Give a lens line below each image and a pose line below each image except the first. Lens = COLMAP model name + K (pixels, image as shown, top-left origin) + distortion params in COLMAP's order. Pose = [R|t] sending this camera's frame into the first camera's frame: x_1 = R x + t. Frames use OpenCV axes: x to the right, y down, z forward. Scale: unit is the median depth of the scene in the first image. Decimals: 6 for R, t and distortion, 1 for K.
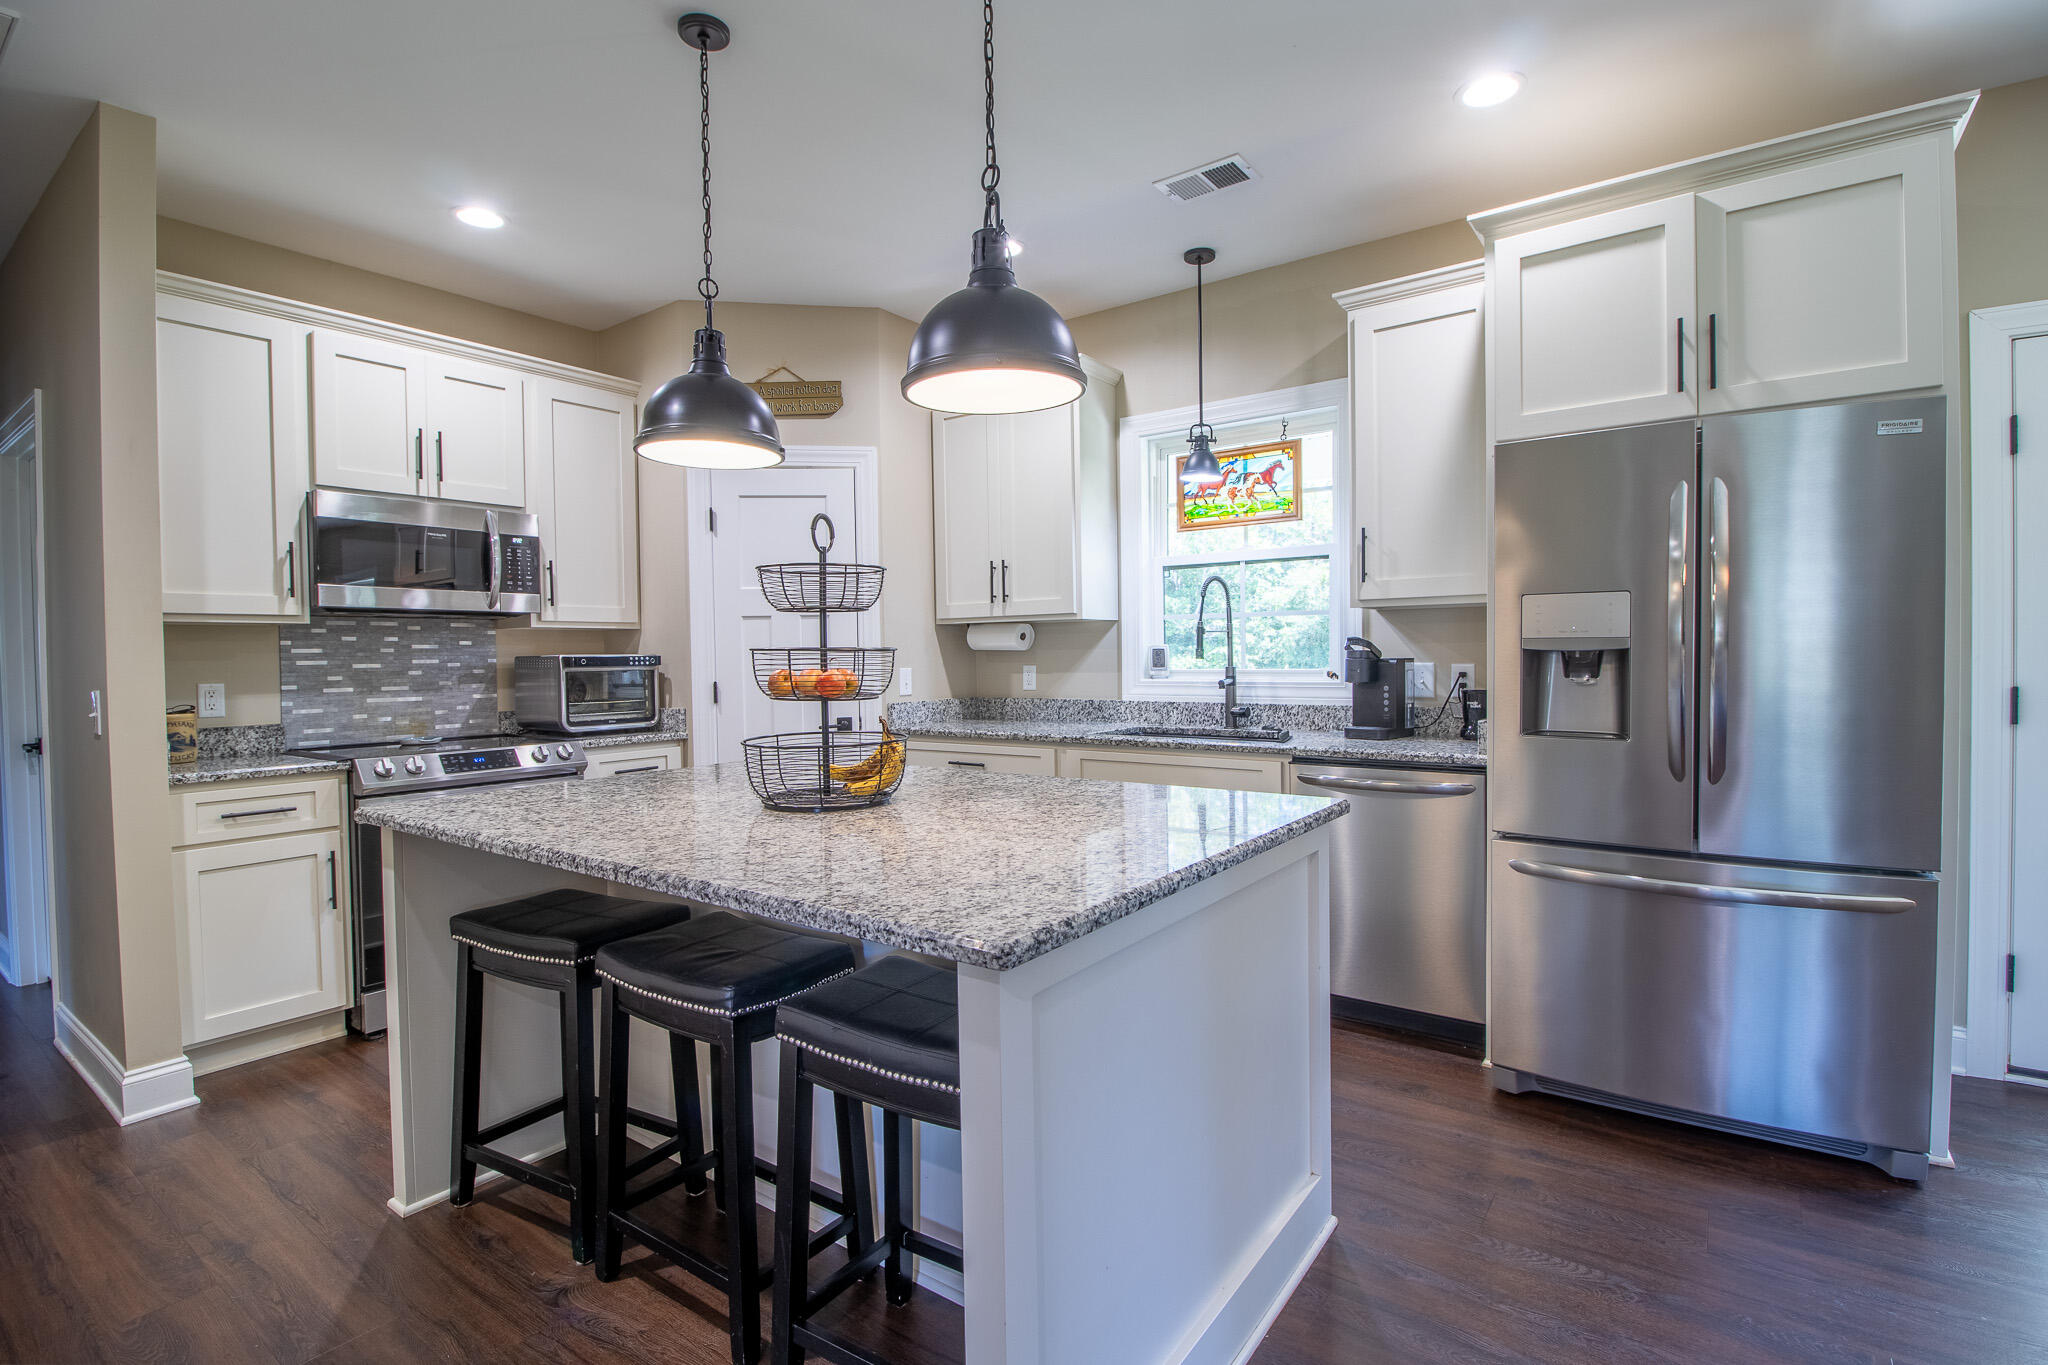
lens RADIAL K [[946.0, 0, 1023.8], [0, 946.0, 686.7], [0, 0, 1]] dist [-0.000589, -0.006448]
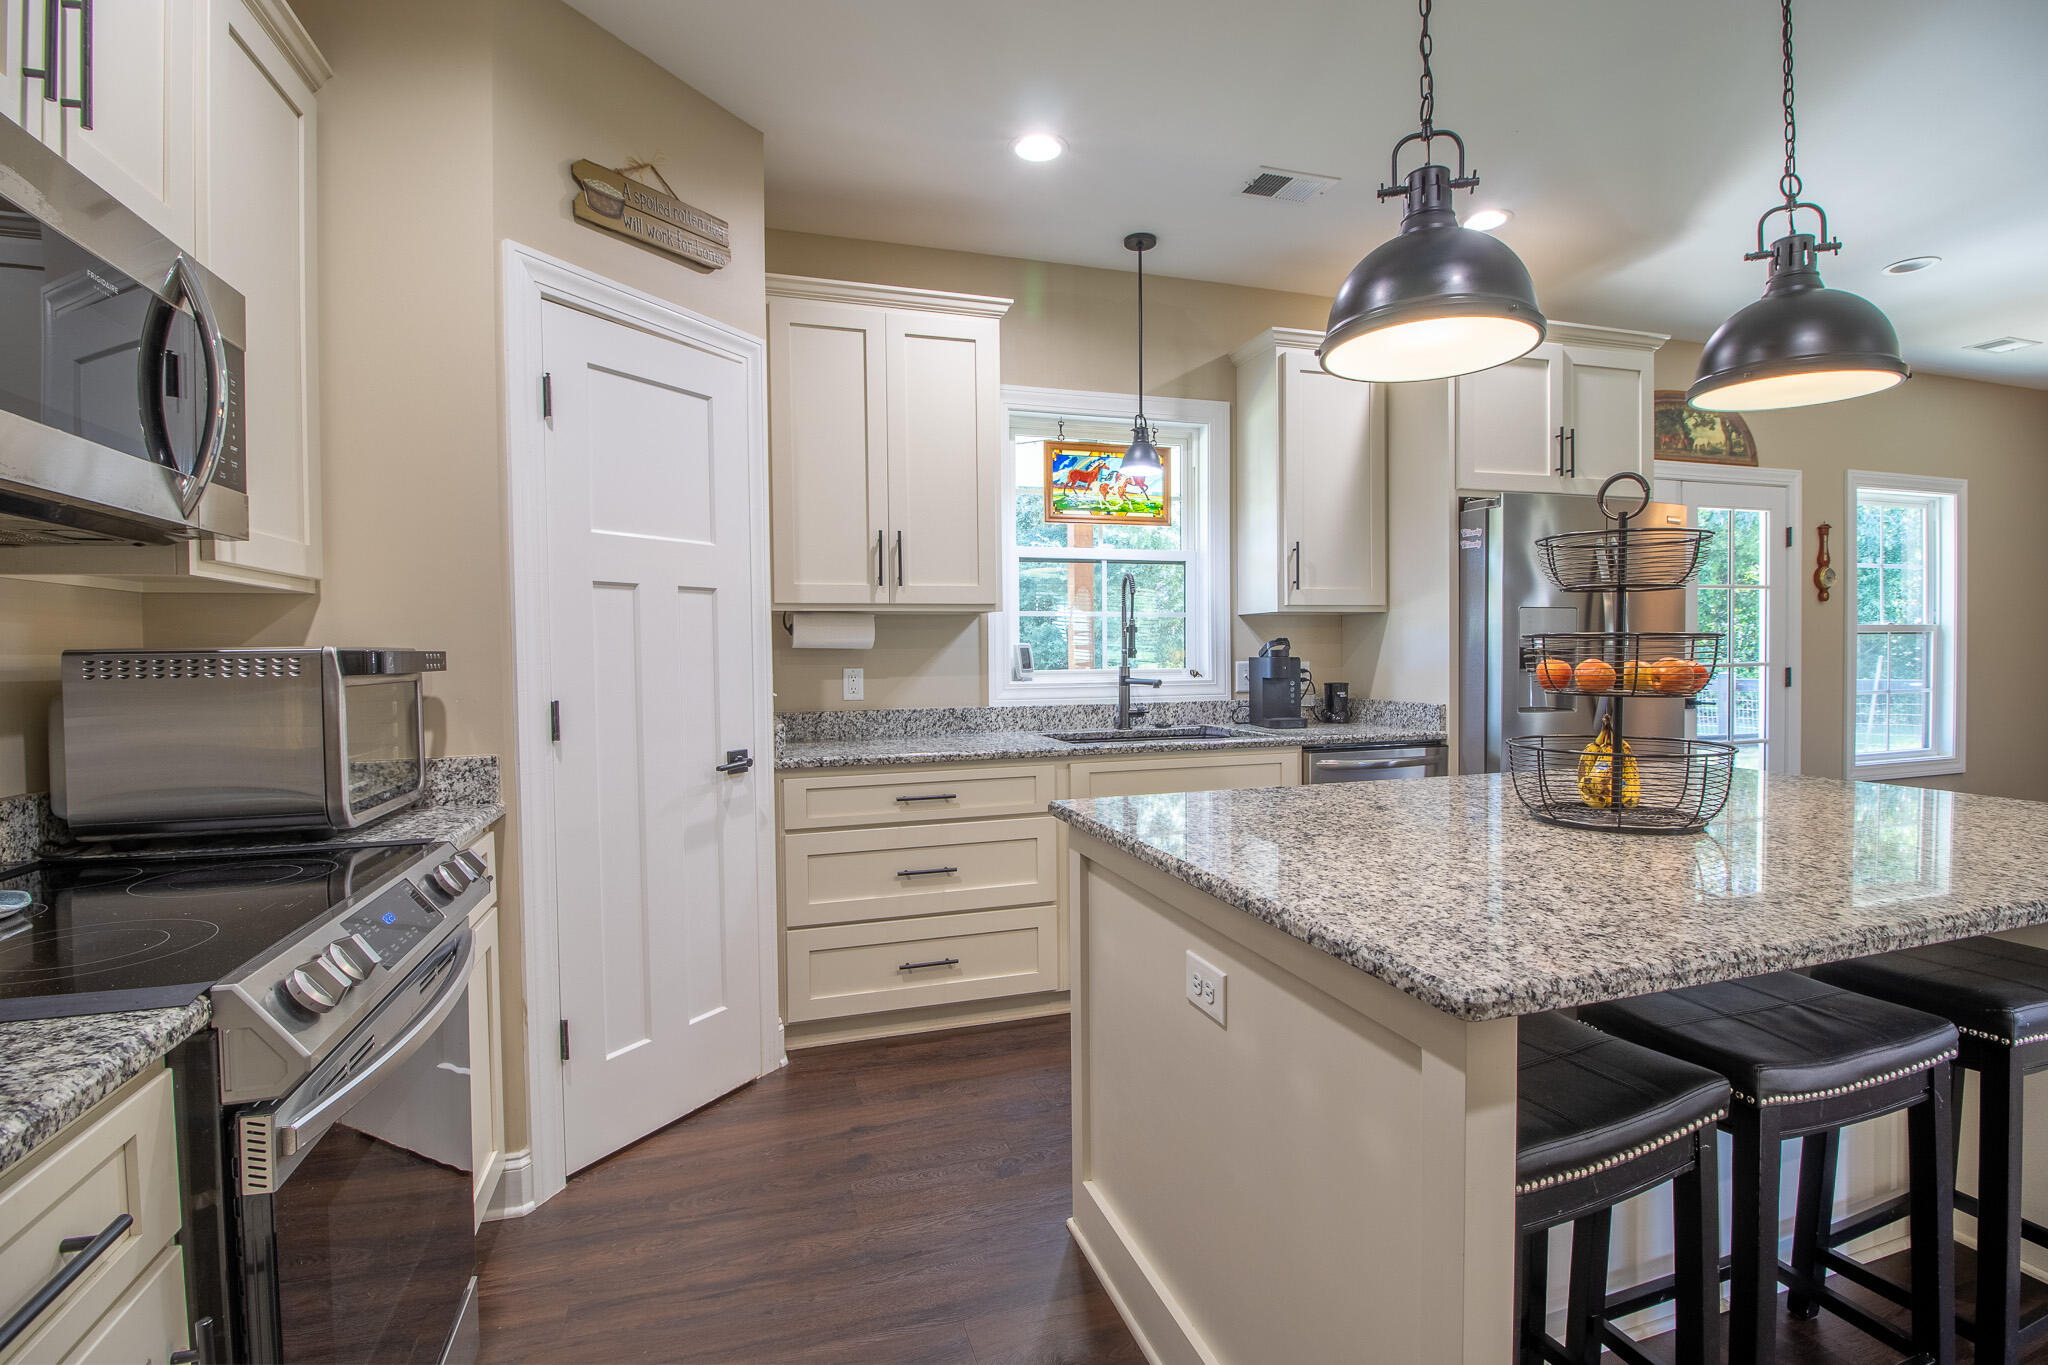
lens RADIAL K [[946.0, 0, 1009.7], [0, 946.0, 671.3], [0, 0, 1]] dist [-0.000589, -0.006448]
pose [[0.597455, -0.009137, 0.801851, -0.629185], [0.030331, 0.999477, -0.011211, -0.008691], [-0.801329, 0.031019, 0.597419, 0.504531]]
